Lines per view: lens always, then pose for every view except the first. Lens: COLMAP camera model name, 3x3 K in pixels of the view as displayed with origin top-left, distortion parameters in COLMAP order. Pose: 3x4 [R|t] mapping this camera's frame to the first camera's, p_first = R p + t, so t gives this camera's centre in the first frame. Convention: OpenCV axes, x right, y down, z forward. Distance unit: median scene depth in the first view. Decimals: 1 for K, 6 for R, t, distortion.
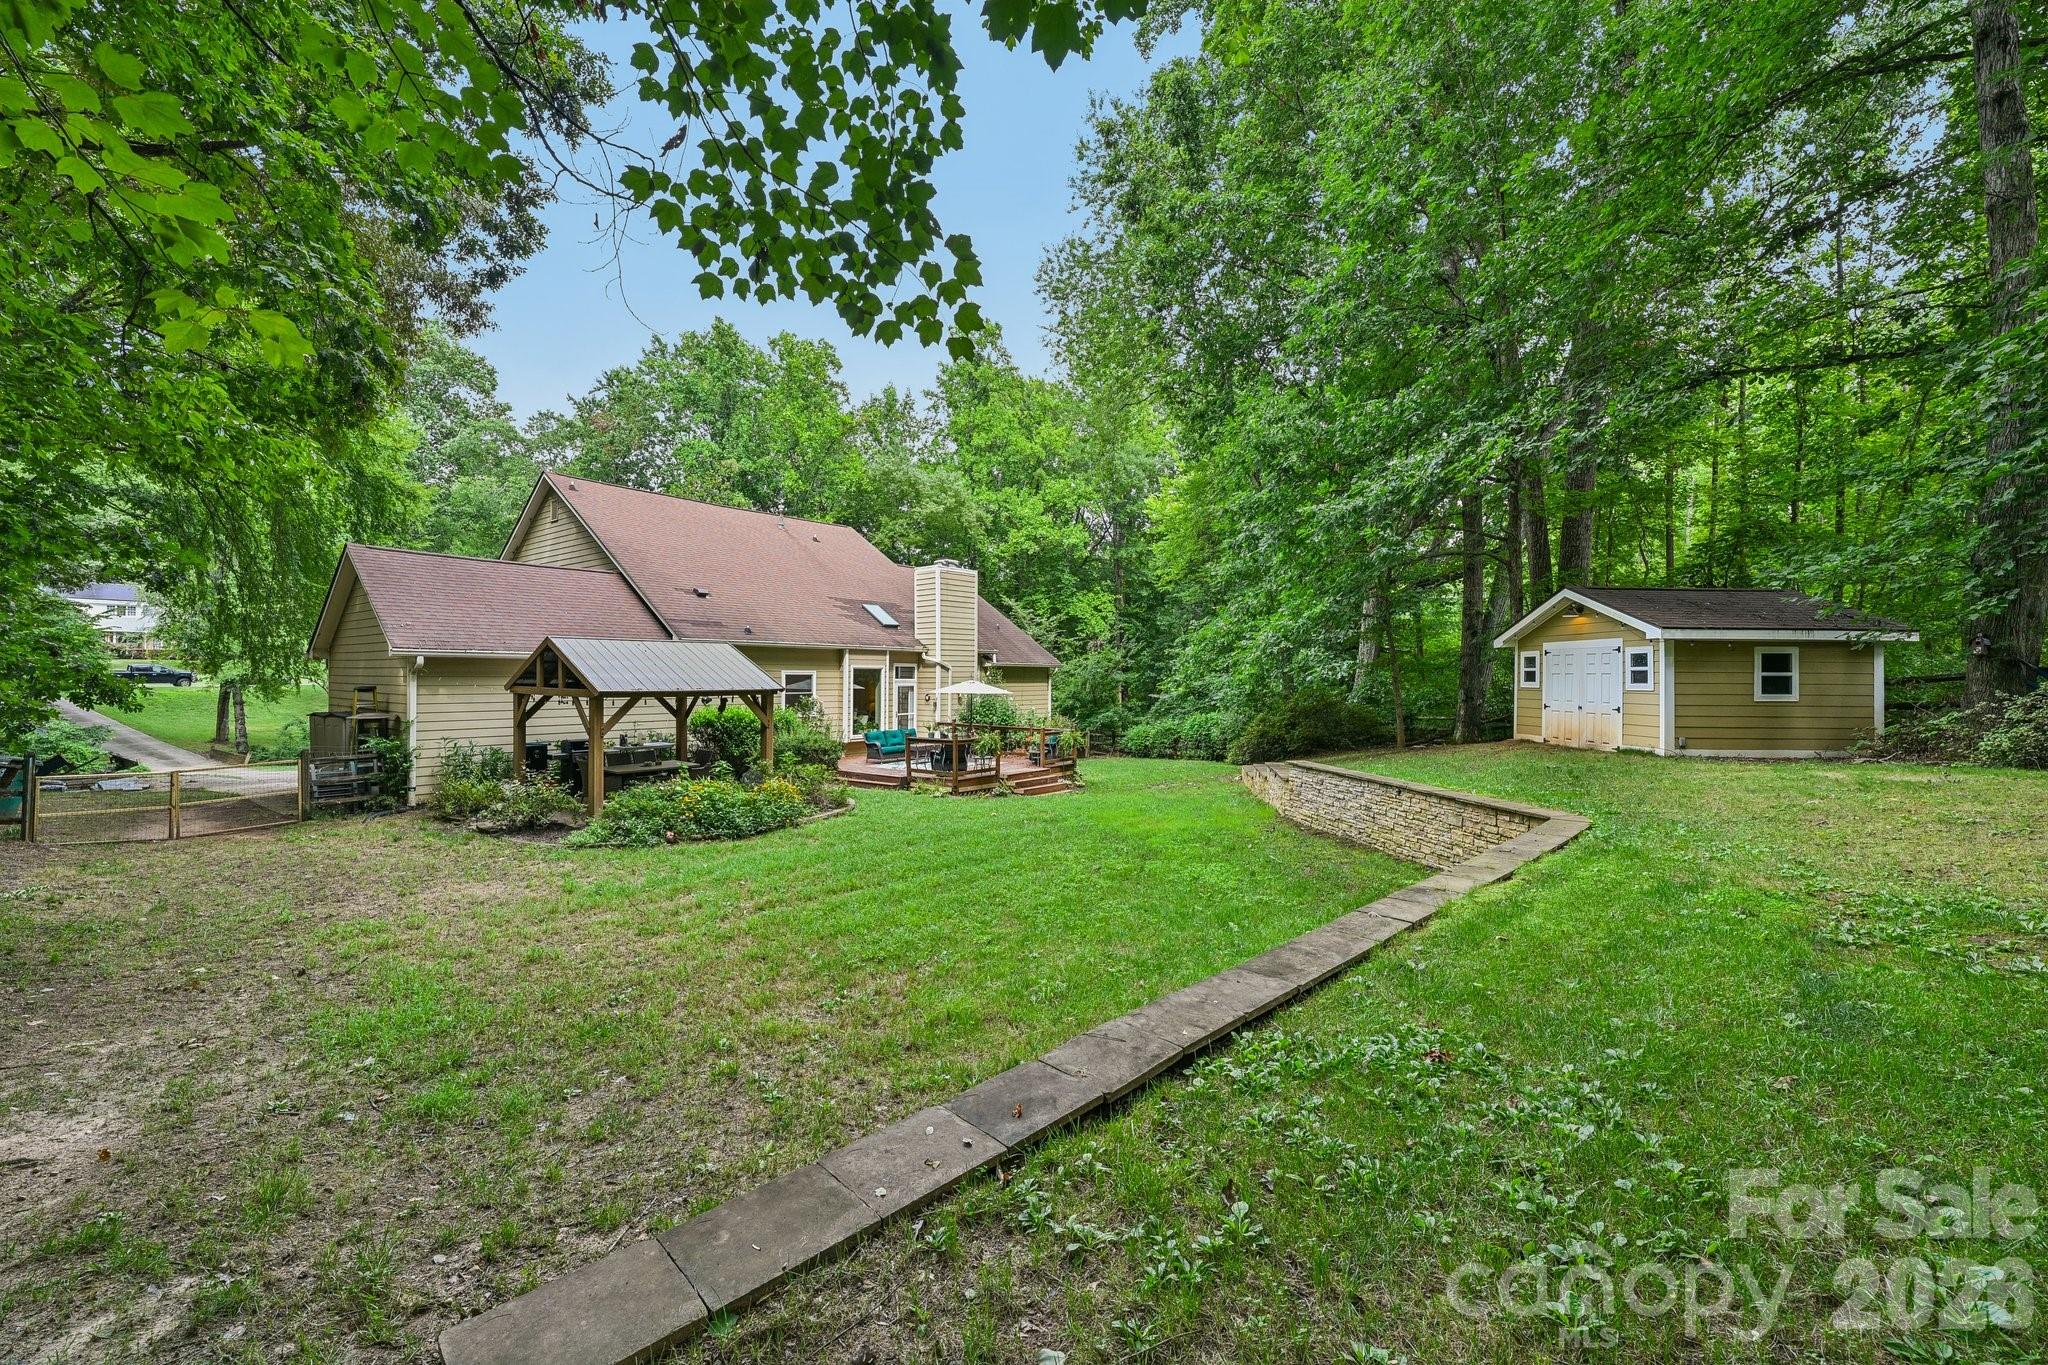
lens RADIAL K [[808.0, 0, 1011.0], [0, 808.0, 677.7], [0, 0, 1]] dist [-0.000196, 0.000276]
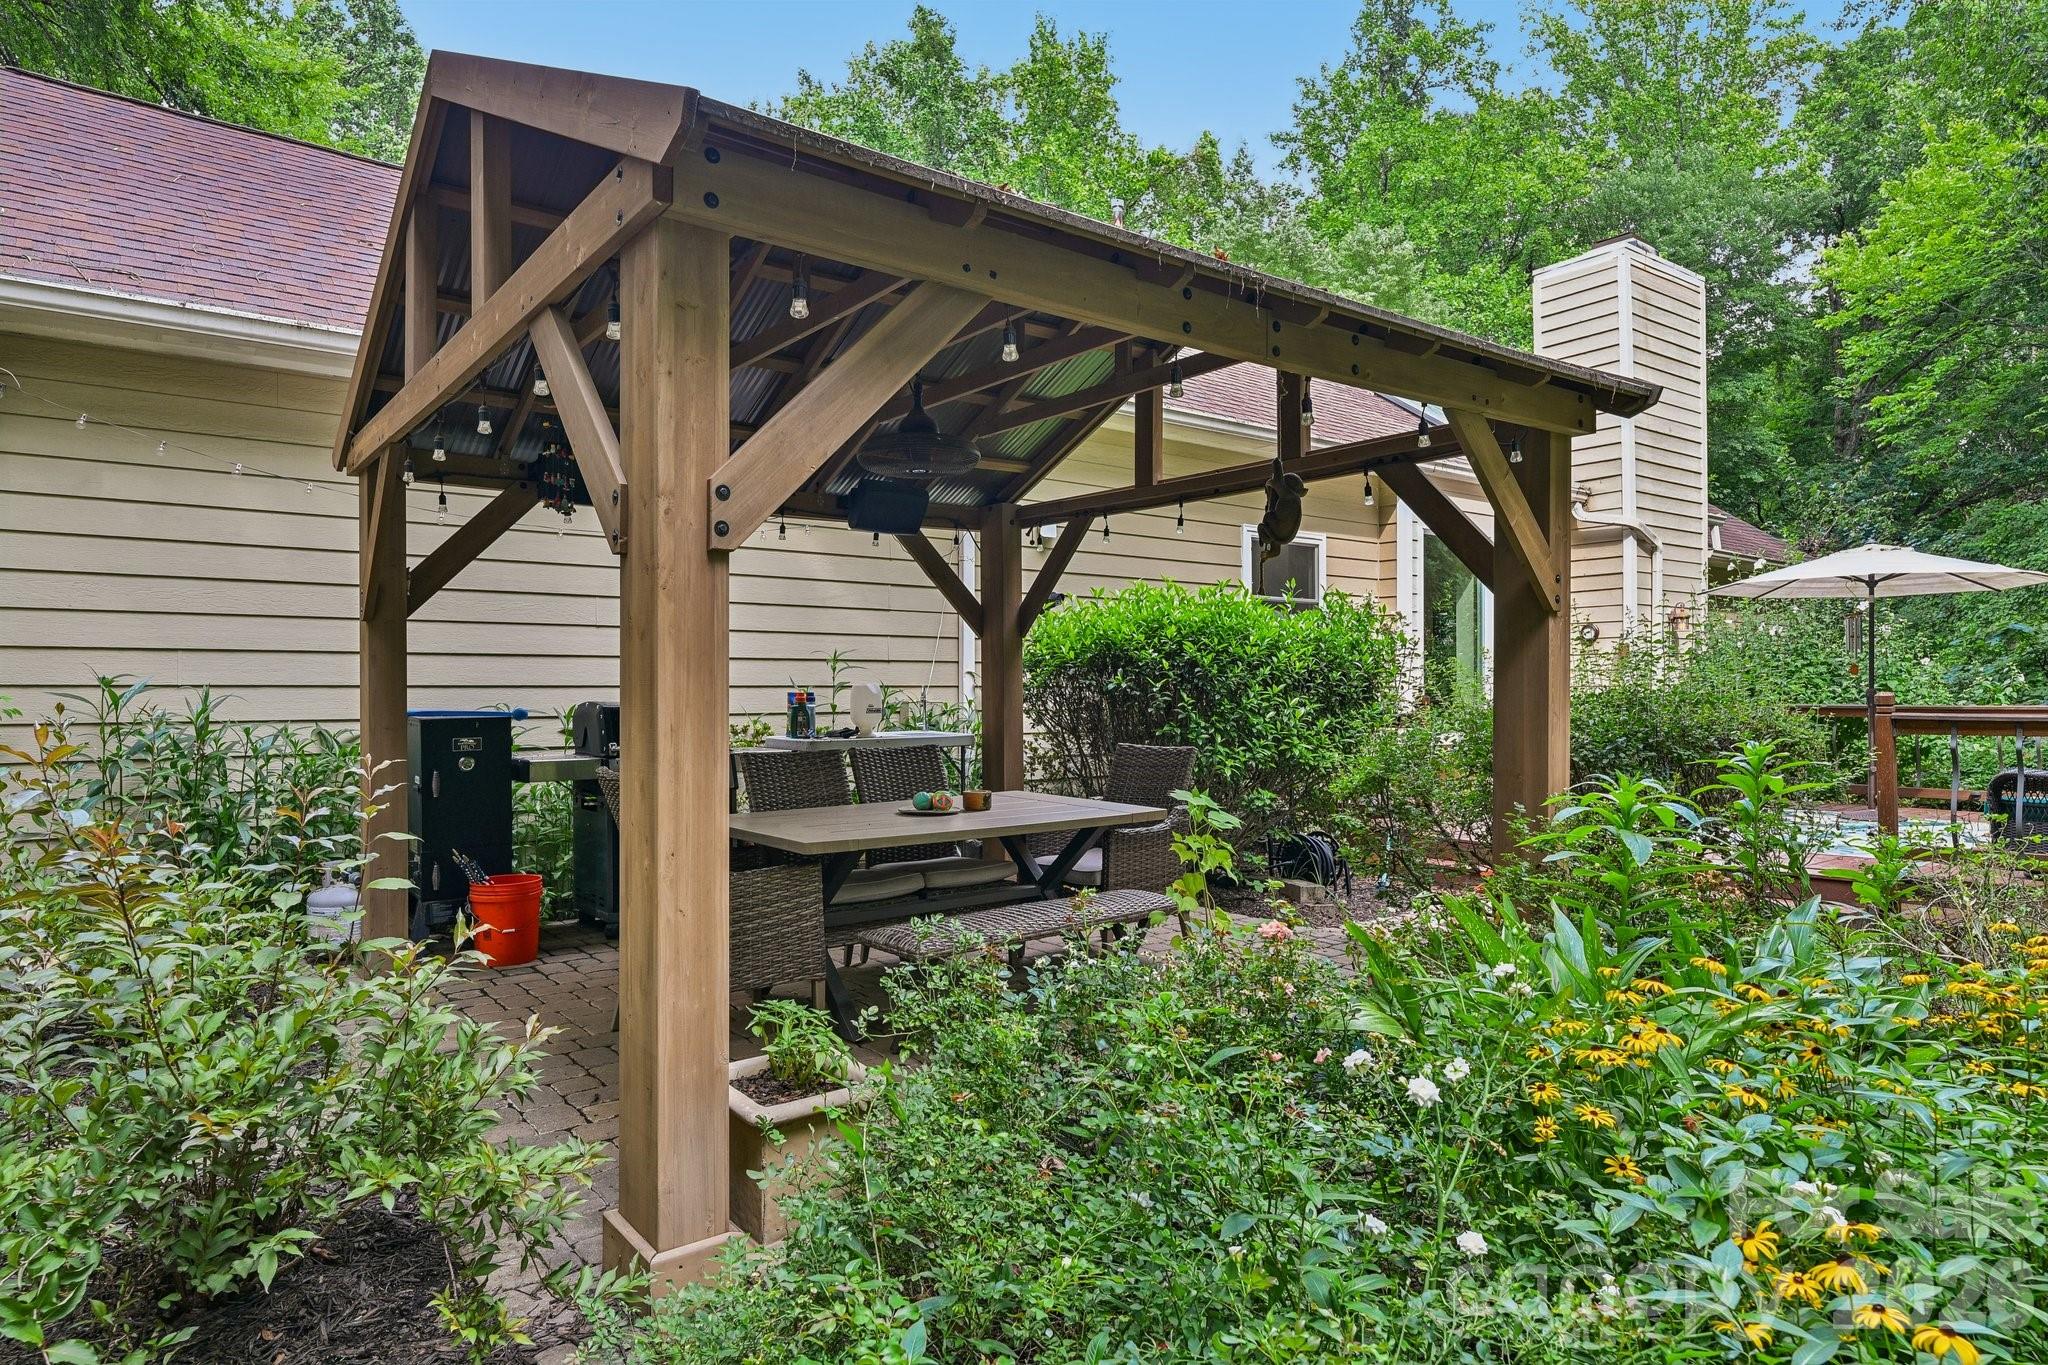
lens RADIAL K [[1163.6, 0, 1010.4], [0, 1163.6, 682.0], [0, 0, 1]] dist [-0.001141, -0.000129]
pose [[0.973094, -0.004990, -0.230353, -0.368542], [0.002644, 0.999941, -0.010492, 0.080177], [0.230392, 0.009601, 0.973051, 0.732338]]
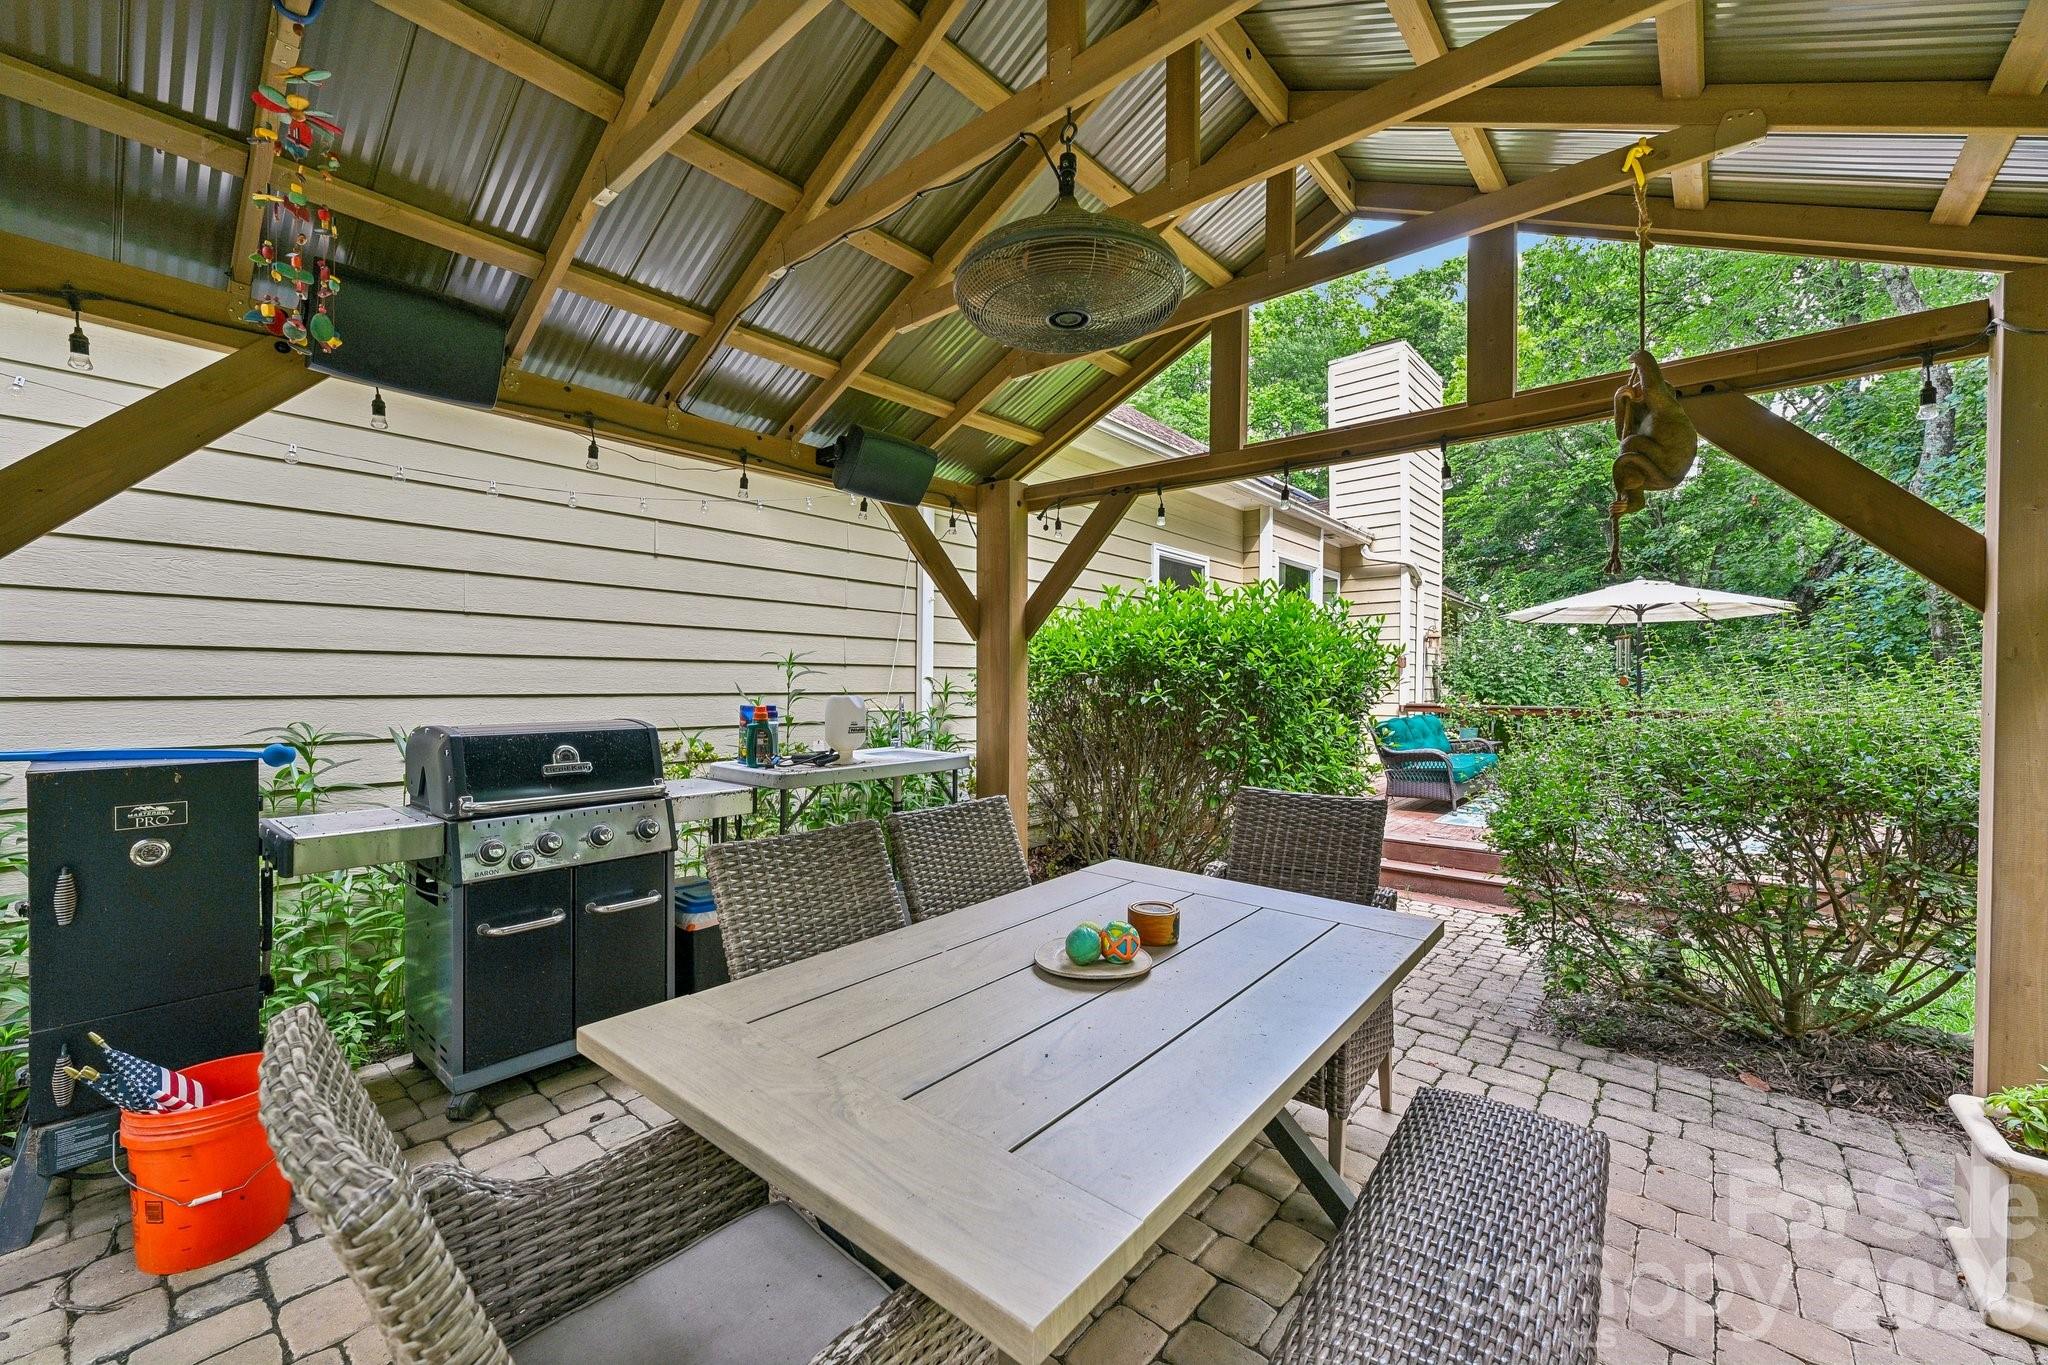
lens RADIAL K [[808.0, 0, 1028.4], [0, 808.0, 687.5], [0, 0, 1]] dist [-0.000196, 0.000276]
pose [[0.999803, 0.005541, -0.019081, -0.453060], [-0.005492, 0.999981, 0.002615, 0.073770], [0.019095, -0.002510, 0.999815, 0.887997]]
